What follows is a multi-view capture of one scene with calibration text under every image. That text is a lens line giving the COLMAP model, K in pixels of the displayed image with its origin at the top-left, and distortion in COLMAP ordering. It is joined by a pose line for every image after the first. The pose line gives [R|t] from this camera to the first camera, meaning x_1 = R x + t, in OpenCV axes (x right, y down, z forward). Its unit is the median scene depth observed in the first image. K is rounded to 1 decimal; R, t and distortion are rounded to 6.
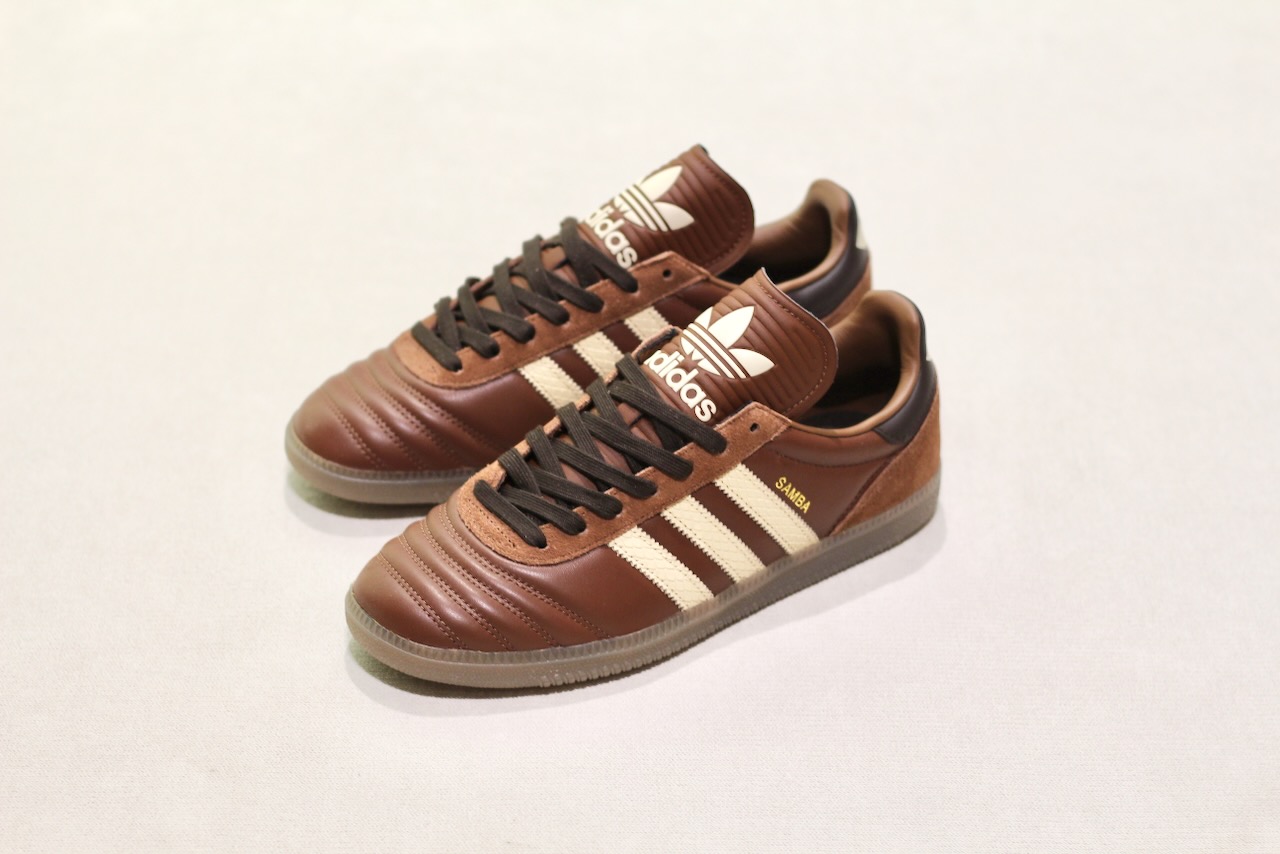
lens RADIAL K [[3006.4, 0, 640.2], [0, 3006.4, 428.5], [0, 0, 1]] dist [-0.113431, 0.000000]
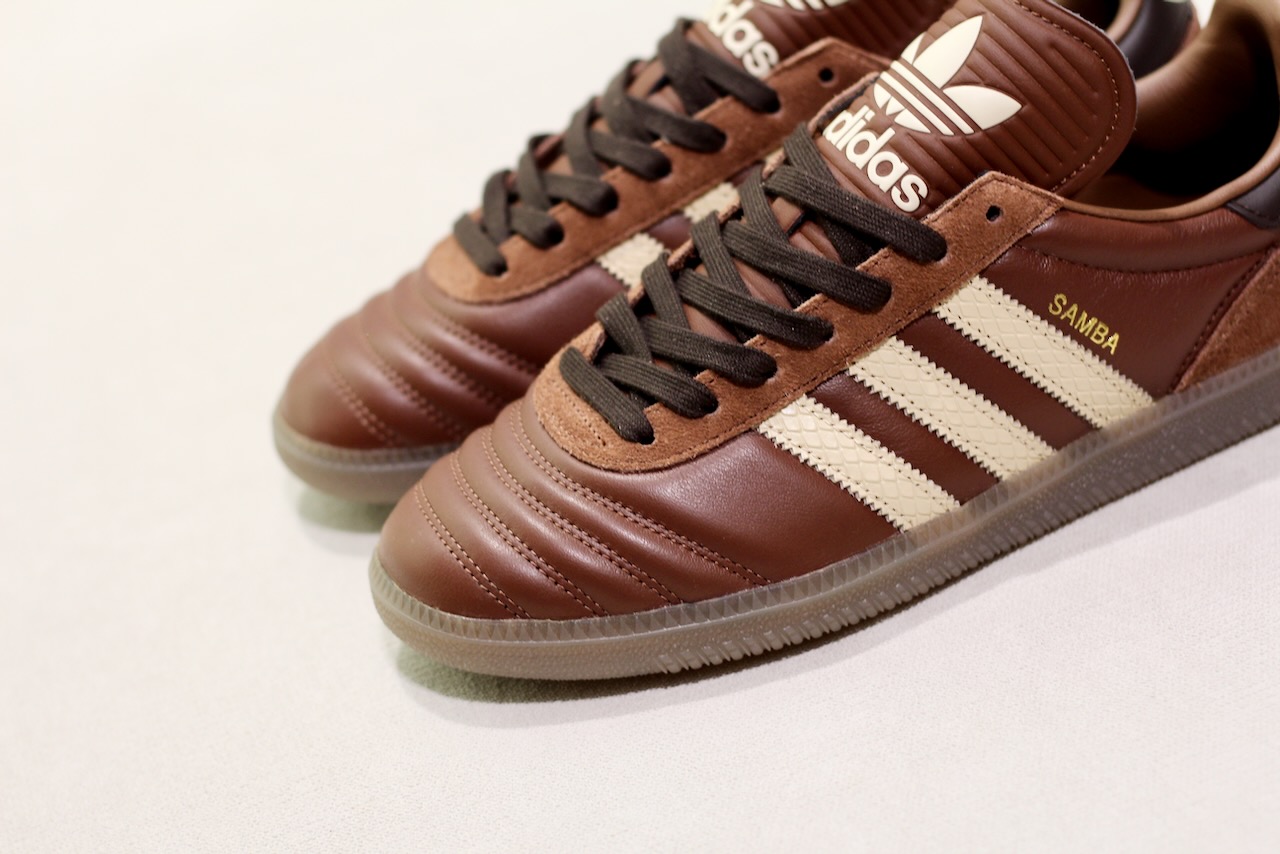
lens RADIAL K [[3006.4, 0, 638.9], [0, 3006.4, 423.0], [0, 0, 1]] dist [-0.113431, 0.000000]
pose [[0.944144, -0.093334, -0.316038, 0.155117], [0.082371, 0.995450, -0.047902, 0.063447], [0.319071, 0.019194, 0.947536, 0.418254]]
